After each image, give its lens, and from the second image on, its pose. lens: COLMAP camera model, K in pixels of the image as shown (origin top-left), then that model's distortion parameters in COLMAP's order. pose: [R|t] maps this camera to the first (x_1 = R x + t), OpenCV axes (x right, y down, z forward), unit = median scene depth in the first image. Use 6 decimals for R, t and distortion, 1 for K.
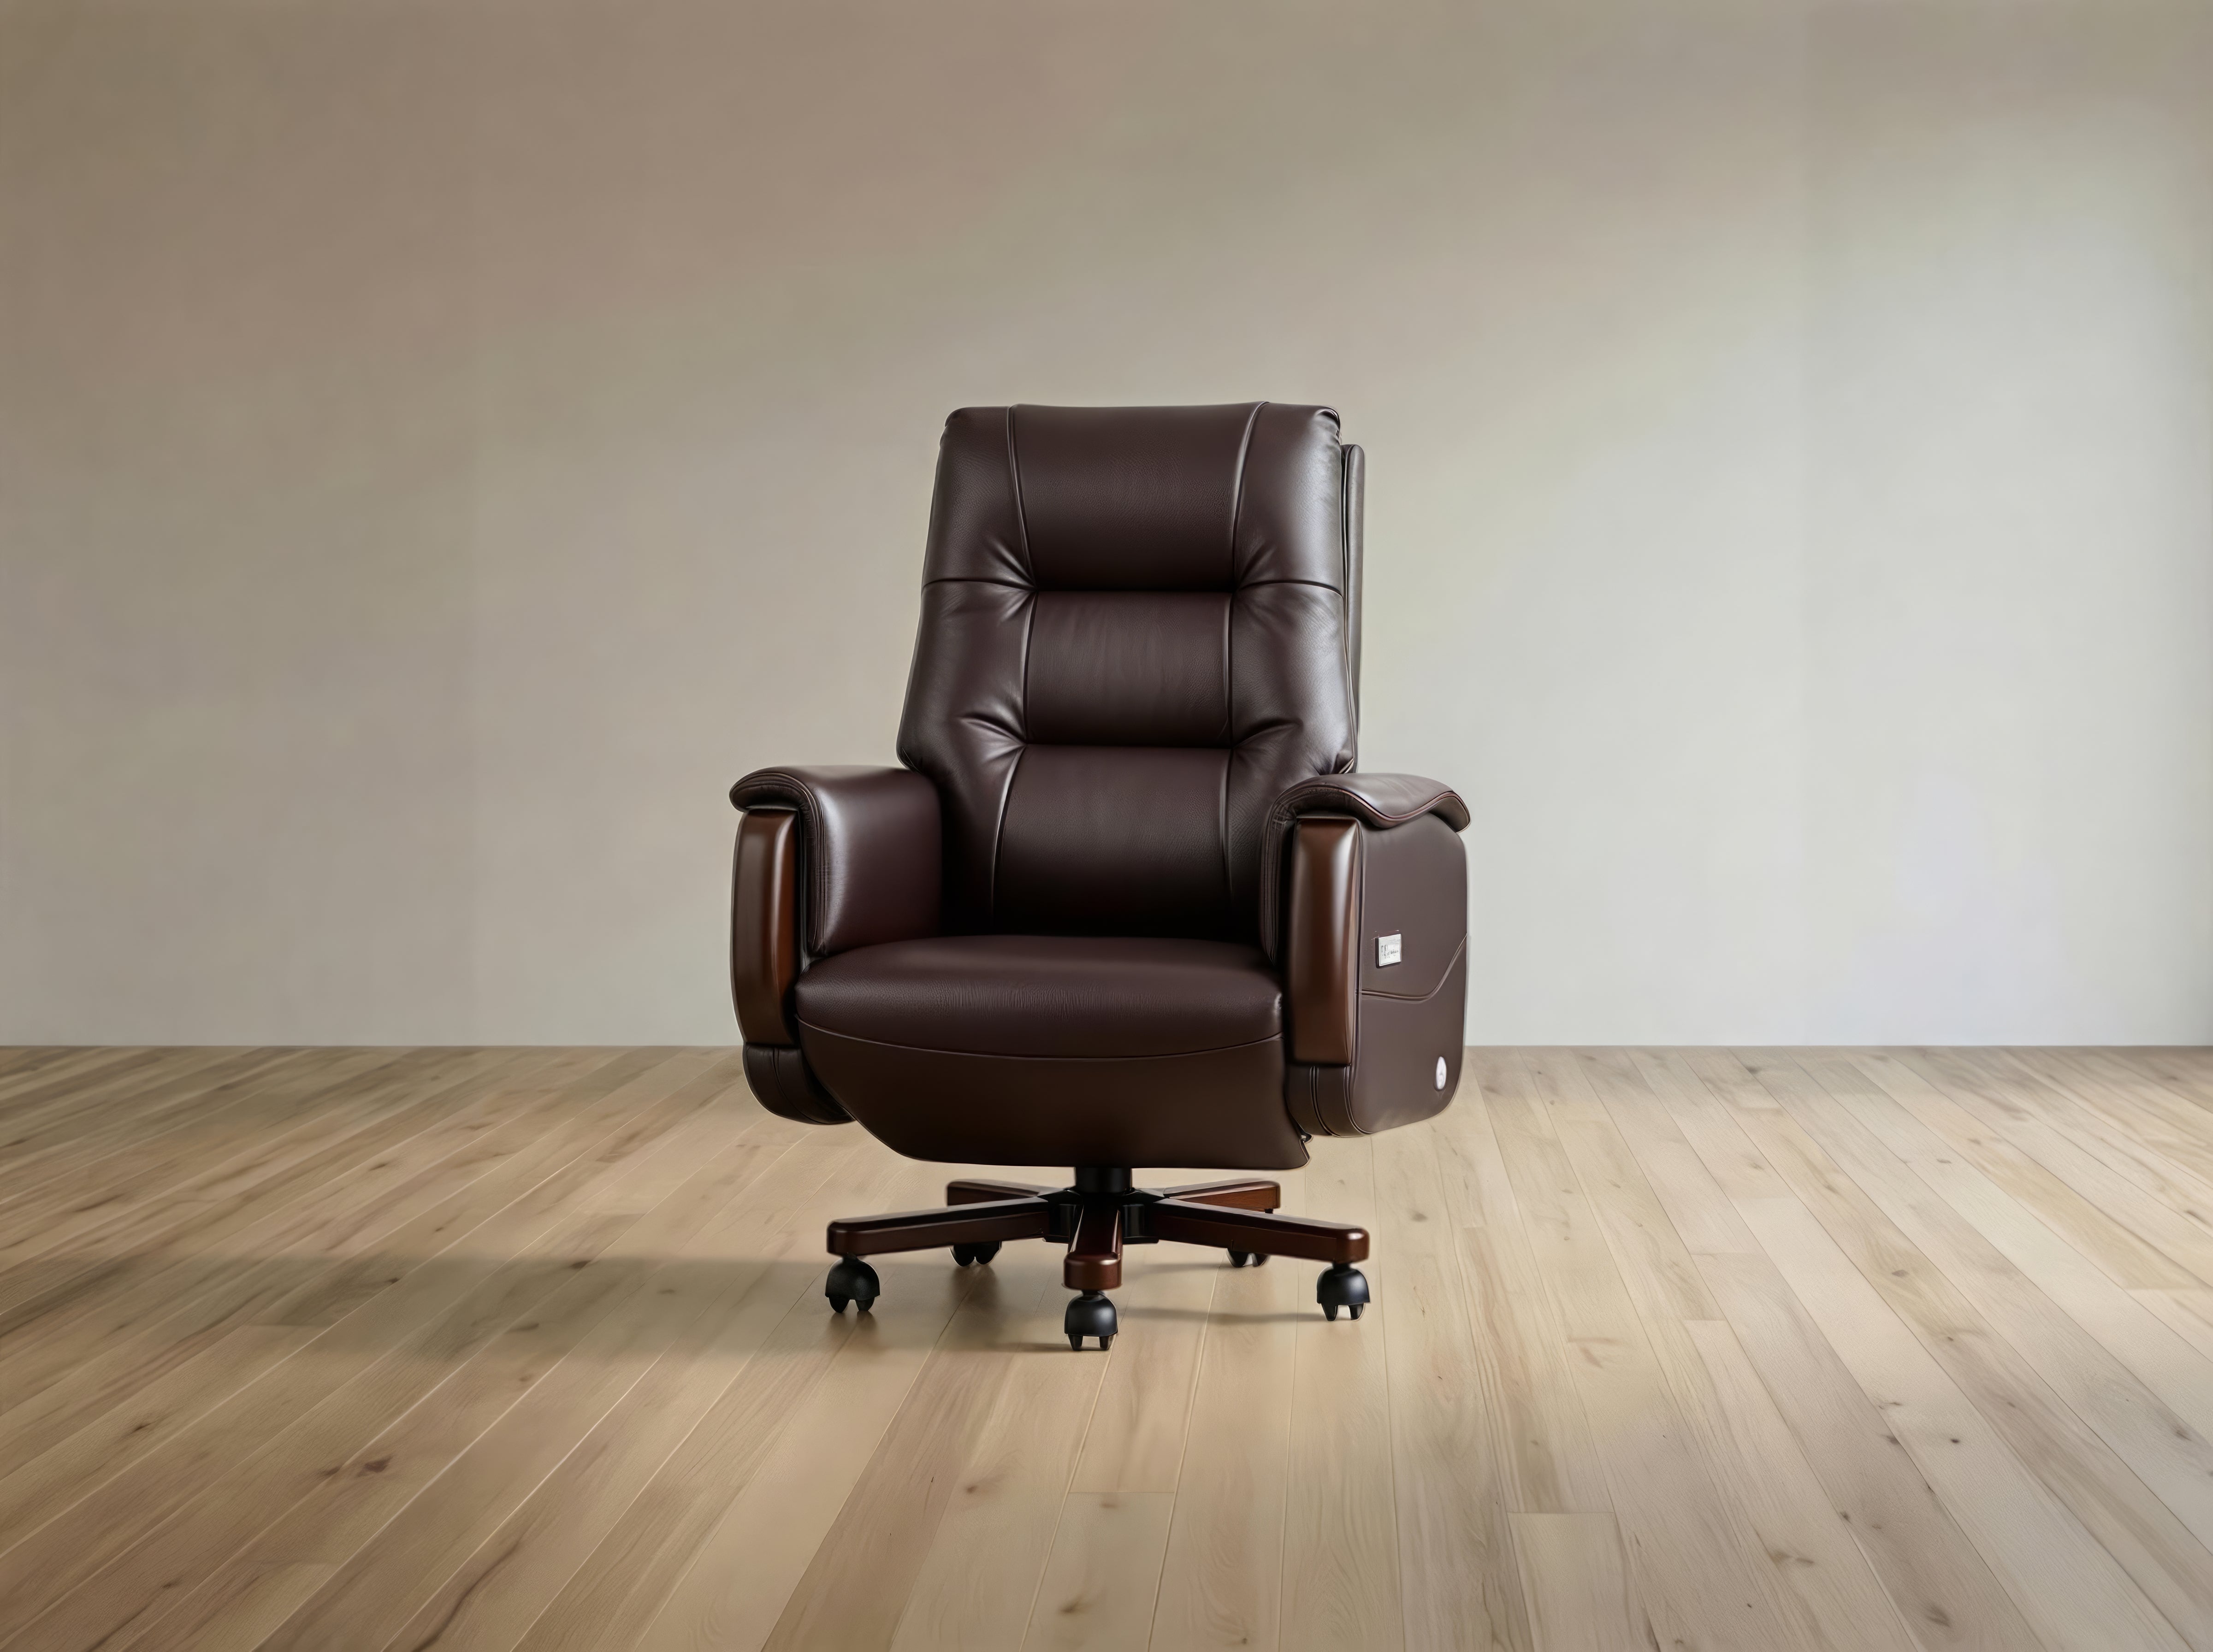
lens RADIAL K [[3193.5, 0, 1106.5], [0, 3193.5, 826.0], [0, 0, 1]] dist [0.014627, 0.023818]
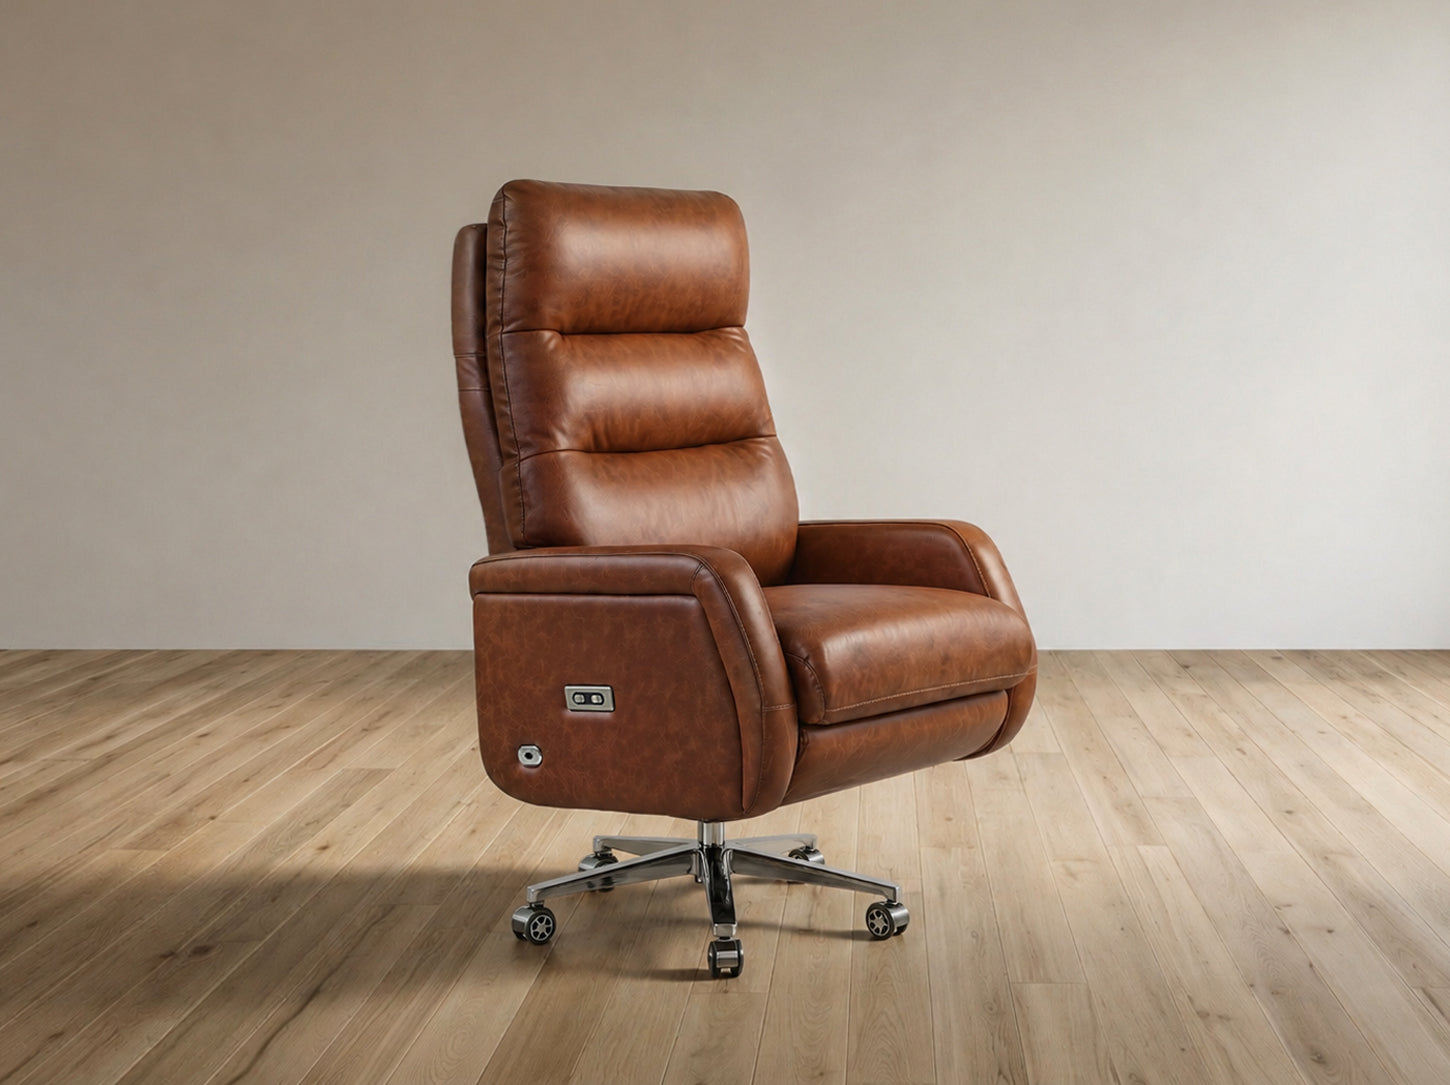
lens RADIAL K [[2851.9, 0, 725.0], [0, 2851.9, 542.5], [0, 0, 1]] dist [0.026428, 0.023064]
pose [[0.999918, -0.001225, 0.012748, -0.015130], [0.001147, 0.999981, 0.006116, 0.014385], [-0.012755, -0.006100, 0.999900, -0.246880]]
